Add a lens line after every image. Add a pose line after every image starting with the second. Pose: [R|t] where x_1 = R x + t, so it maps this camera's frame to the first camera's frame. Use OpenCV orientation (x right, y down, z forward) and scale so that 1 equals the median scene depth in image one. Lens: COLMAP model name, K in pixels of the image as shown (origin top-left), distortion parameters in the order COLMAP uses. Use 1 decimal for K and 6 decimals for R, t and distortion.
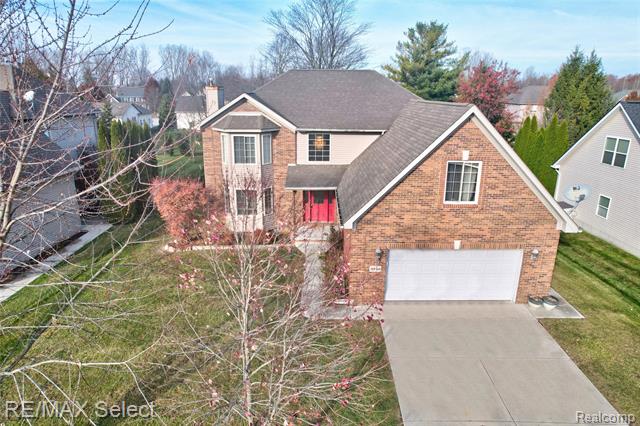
lens RADIAL K [[407.6, 0, 320.0], [0, 407.6, 213.0], [0, 0, 1]] dist [-0.025241, 0.003536]
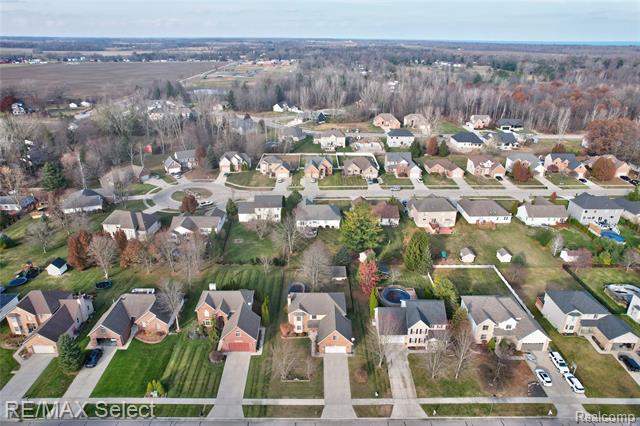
lens RADIAL K [[407.6, 0, 320.0], [0, 407.6, 213.0], [0, 0, 1]] dist [-0.025241, 0.003536]
pose [[0.999936, -0.008671, 0.007271, 0.043489], [0.007700, 0.992205, 0.124375, -2.034327], [-0.008293, -0.124311, 0.992209, -3.715546]]
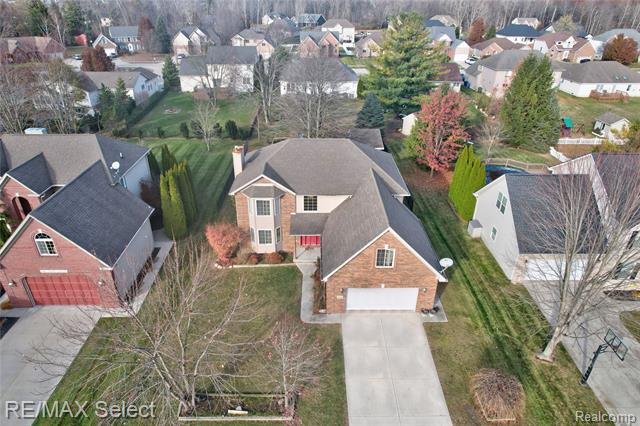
lens RADIAL K [[407.6, 0, 320.0], [0, 407.6, 213.0], [0, 0, 1]] dist [-0.025241, 0.003536]
pose [[0.999920, -0.006484, 0.010869, 0.017803], [0.004095, 0.978334, 0.206993, -0.463606], [-0.011975, -0.206932, 0.978282, -0.558448]]
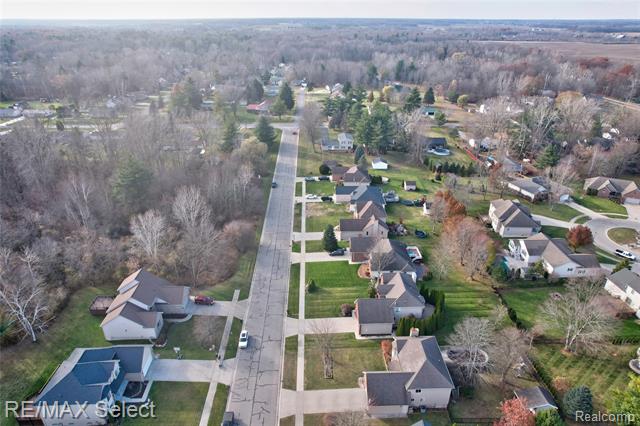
lens RADIAL K [[407.6, 0, 320.0], [0, 407.6, 213.0], [0, 0, 1]] dist [-0.025241, 0.003536]
pose [[0.030585, 0.431247, -0.901715, 3.099000], [-0.286958, 0.867948, 0.405365, -2.972106], [0.957455, 0.246356, 0.150296, -0.751902]]
